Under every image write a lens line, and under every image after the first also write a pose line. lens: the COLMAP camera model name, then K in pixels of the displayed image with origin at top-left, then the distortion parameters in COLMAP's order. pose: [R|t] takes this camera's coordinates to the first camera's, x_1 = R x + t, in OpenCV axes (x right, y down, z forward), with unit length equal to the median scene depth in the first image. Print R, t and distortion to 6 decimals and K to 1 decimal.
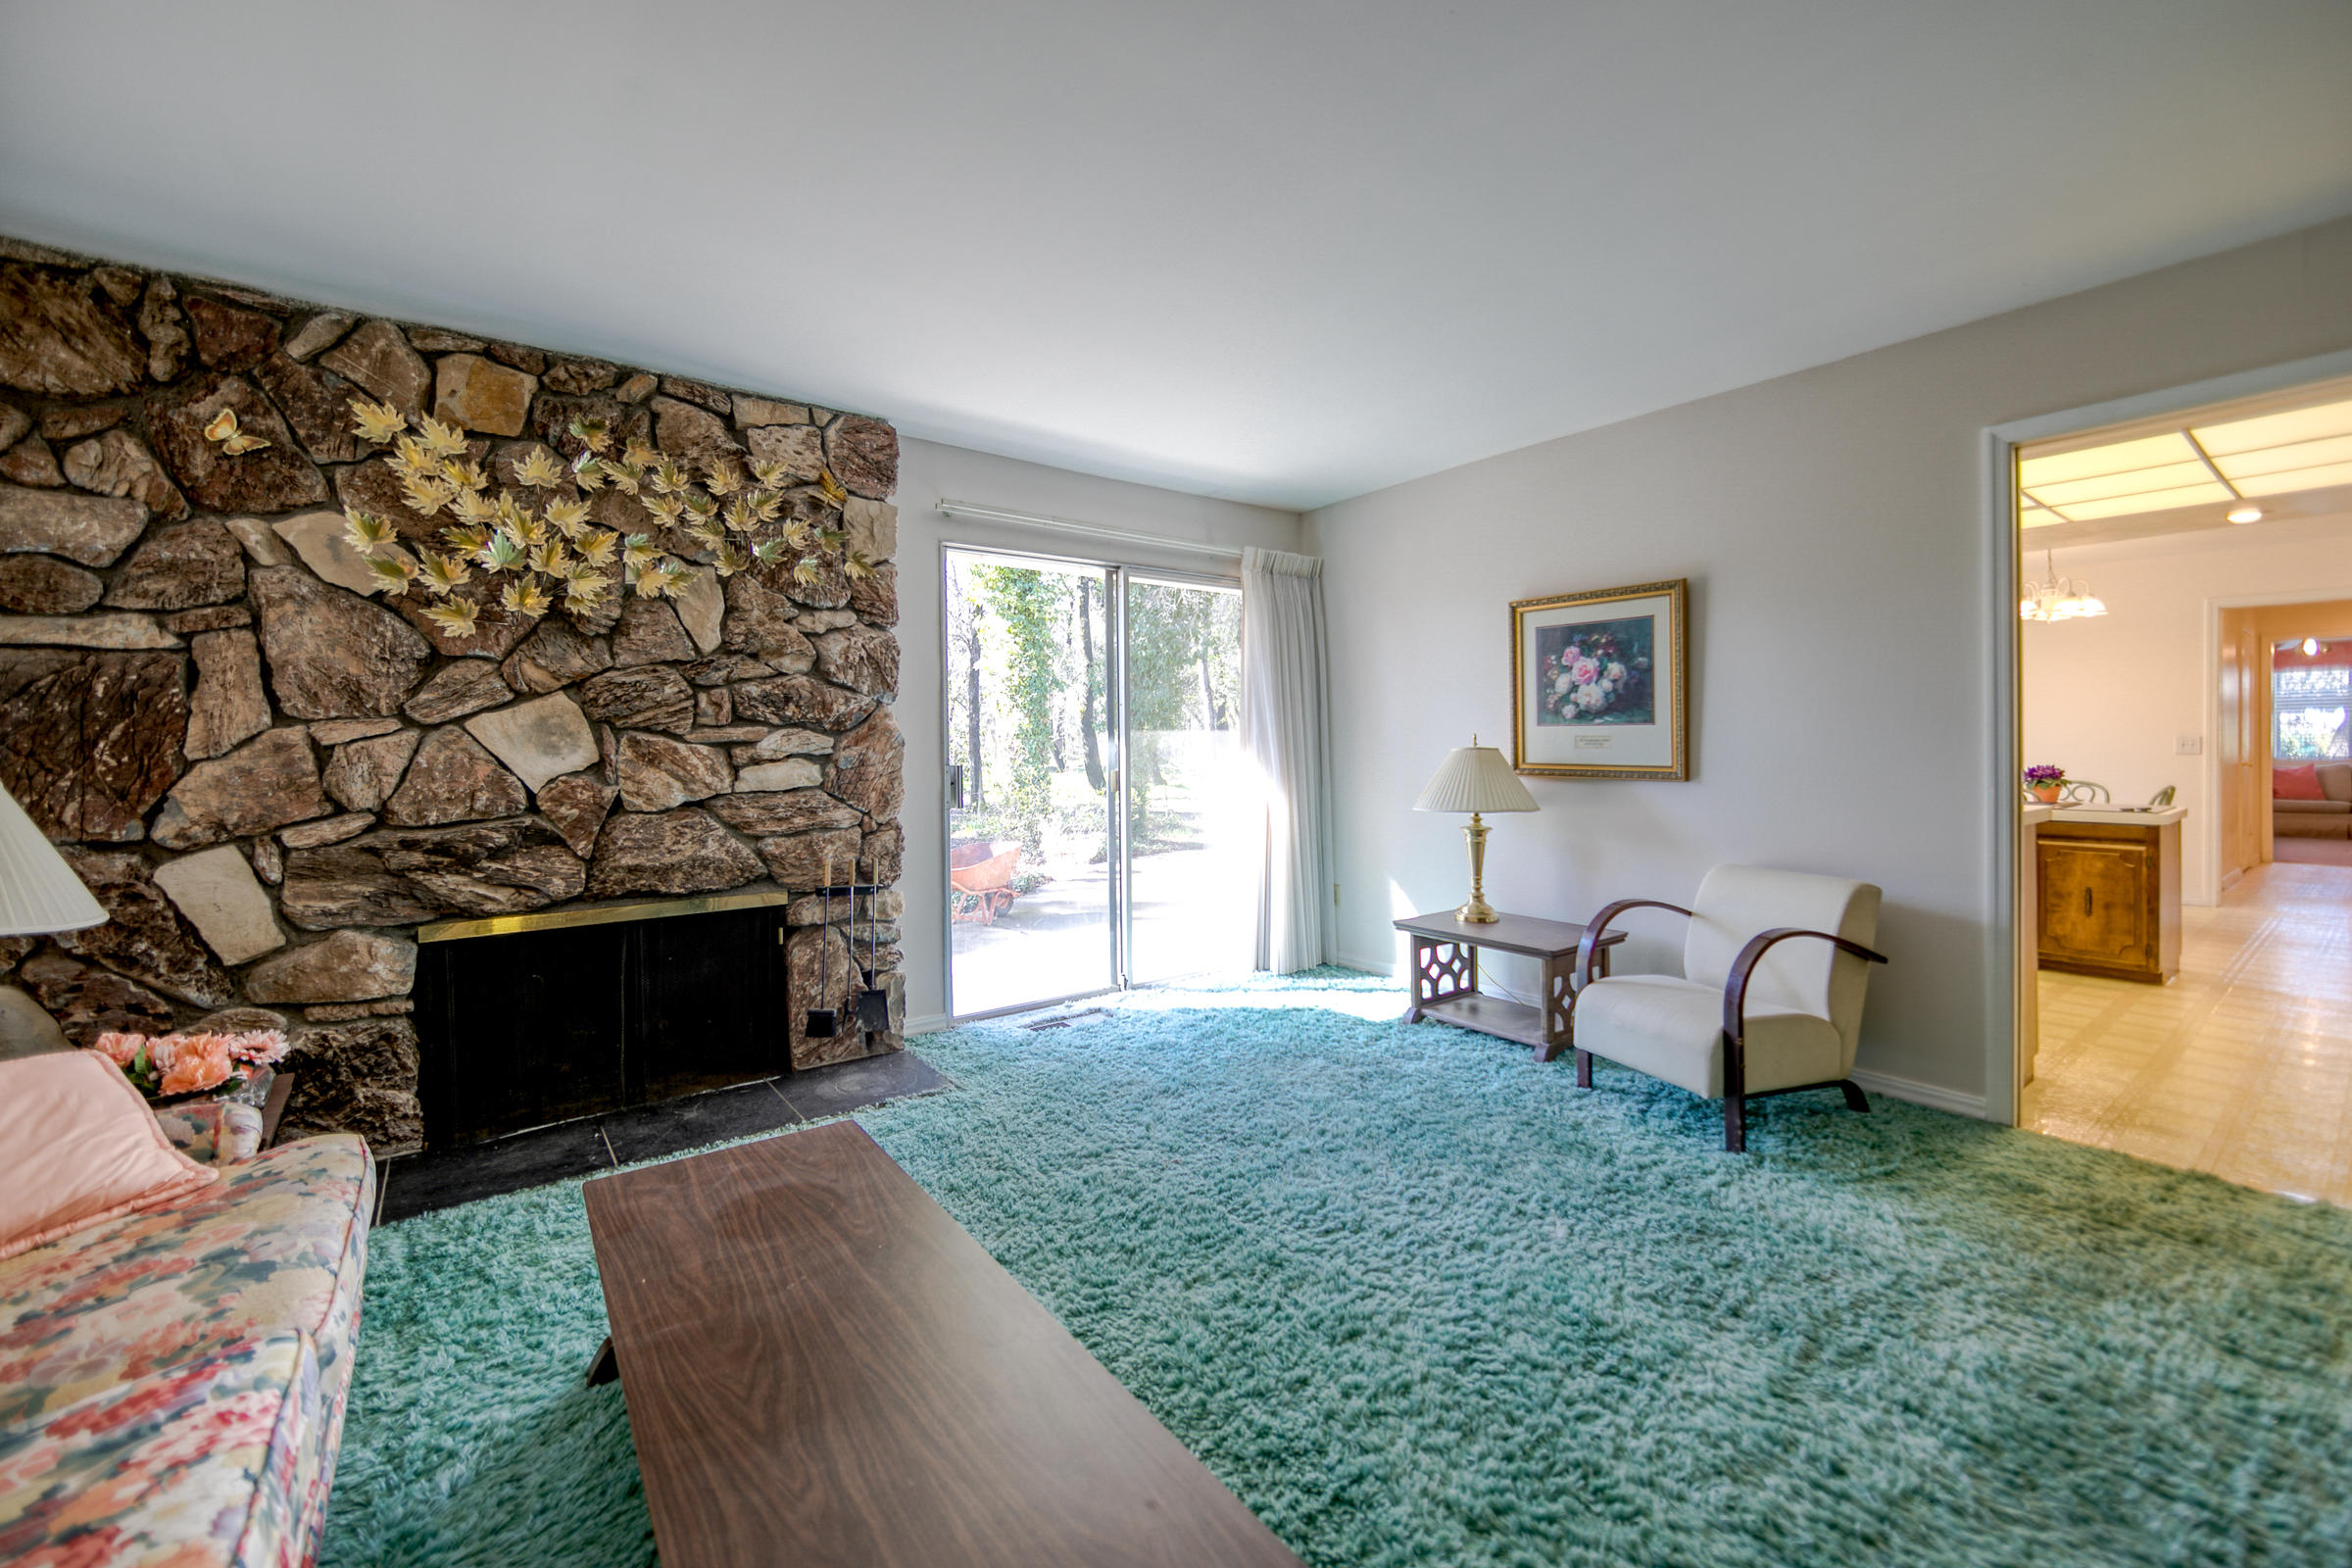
lens RADIAL K [[928.7, 0, 1232.1], [0, 928.7, 756.8], [0, 0, 1]] dist [-0.006018, 0.001829]
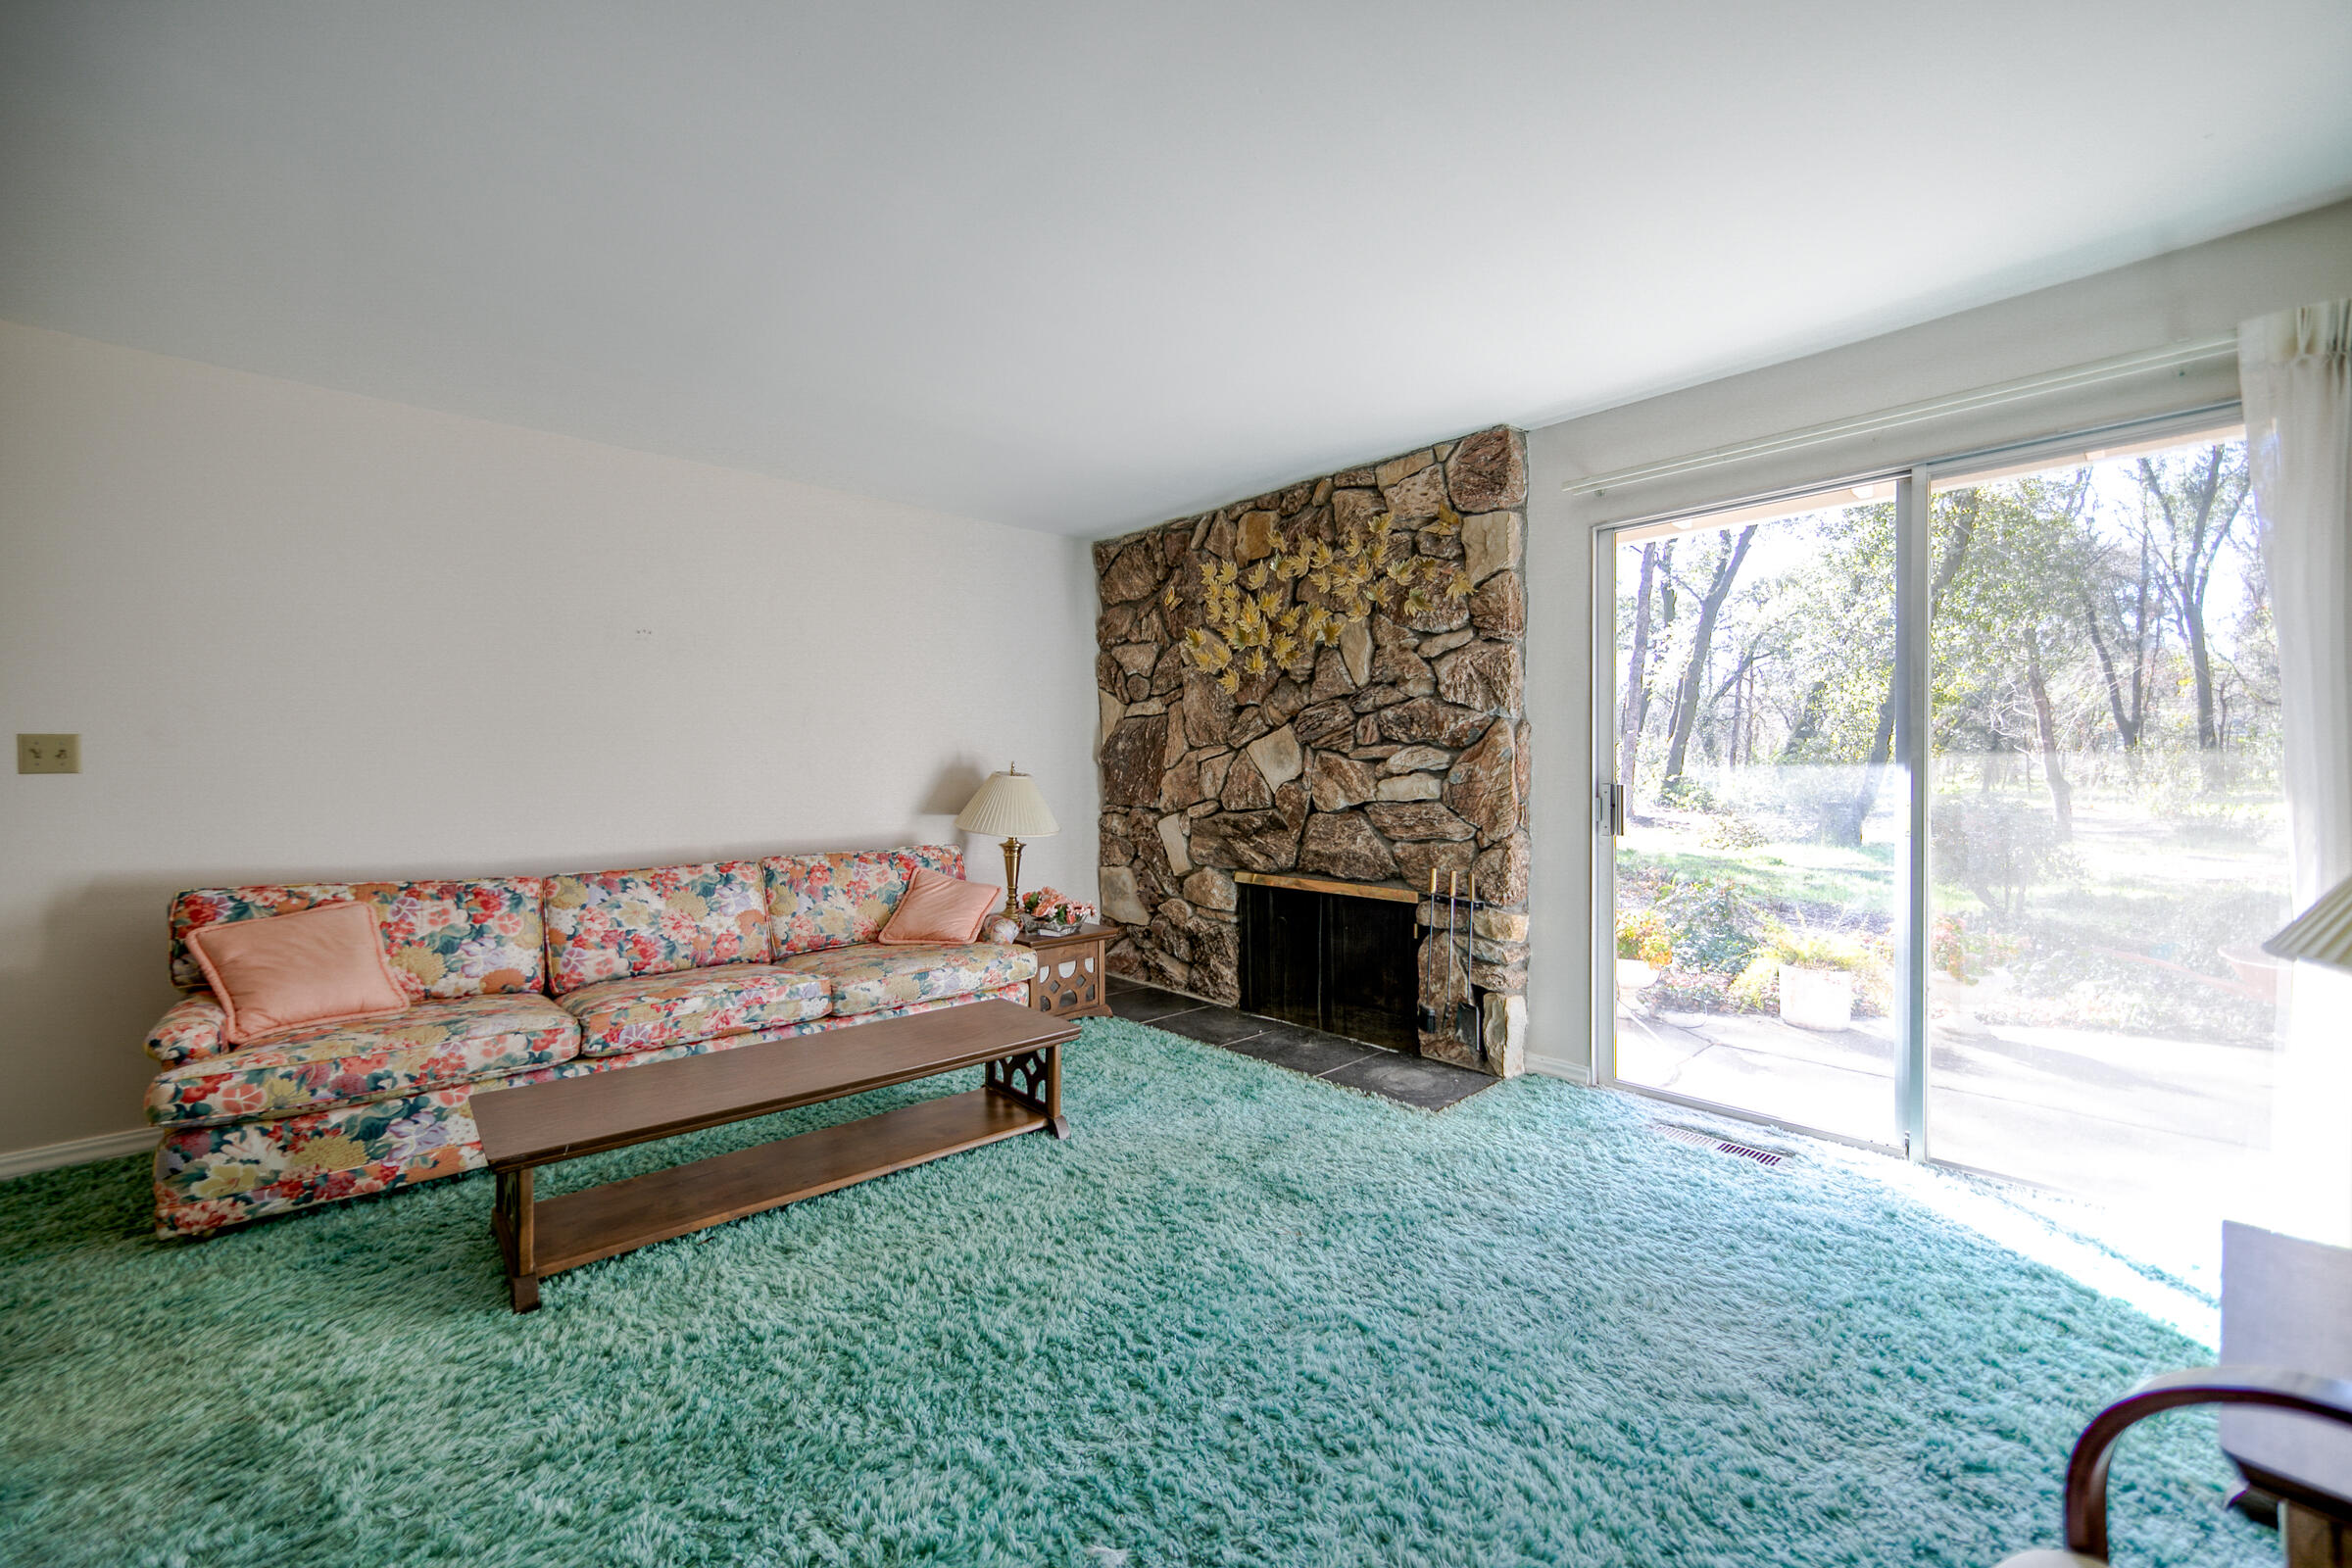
lens RADIAL K [[928.7, 0, 1166.6], [0, 928.7, 782.1], [0, 0, 1]] dist [-0.006018, 0.001829]
pose [[0.062867, 0.022342, -0.997772, 0.644064], [-0.010266, 0.999711, 0.021739, -0.008949], [0.997969, 0.008877, 0.063078, 0.660822]]
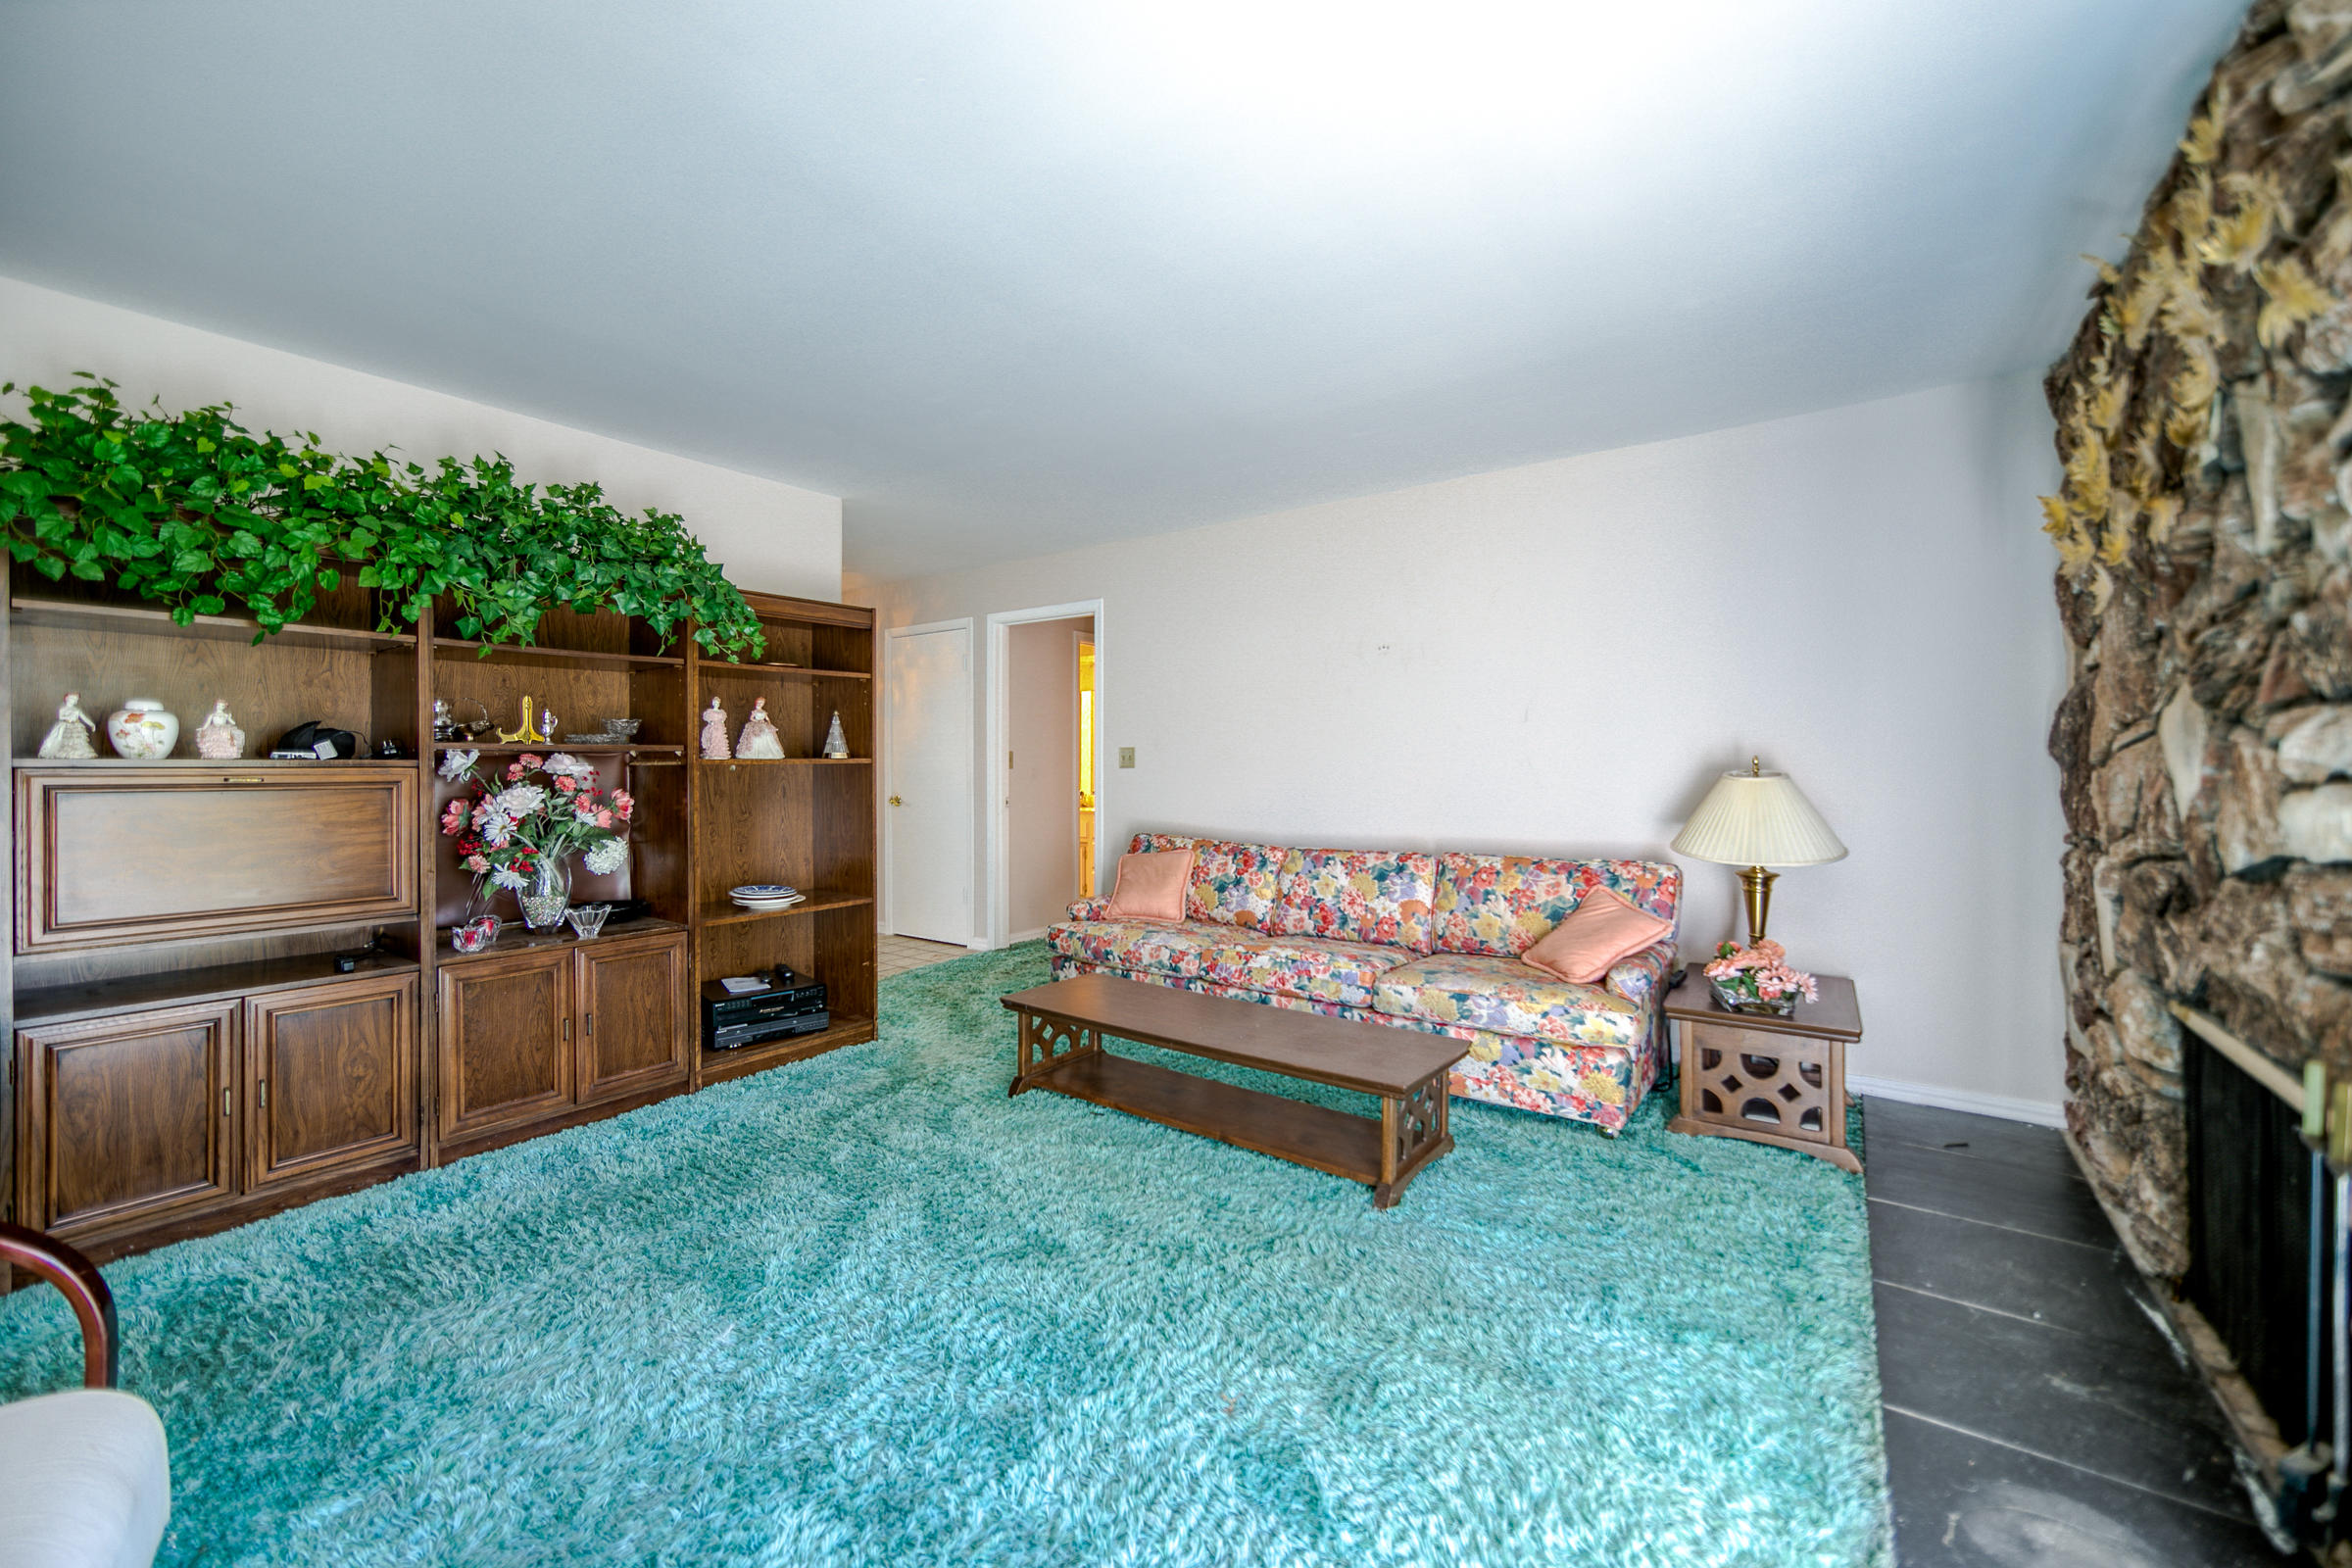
lens RADIAL K [[928.7, 0, 1151.8], [0, 928.7, 773.0], [0, 0, 1]] dist [-0.006018, 0.001829]
pose [[-0.966921, 0.011435, -0.254820, 0.107672], [0.006163, 0.999750, 0.021478, -0.014497], [0.255002, 0.019197, -0.966750, 1.303184]]
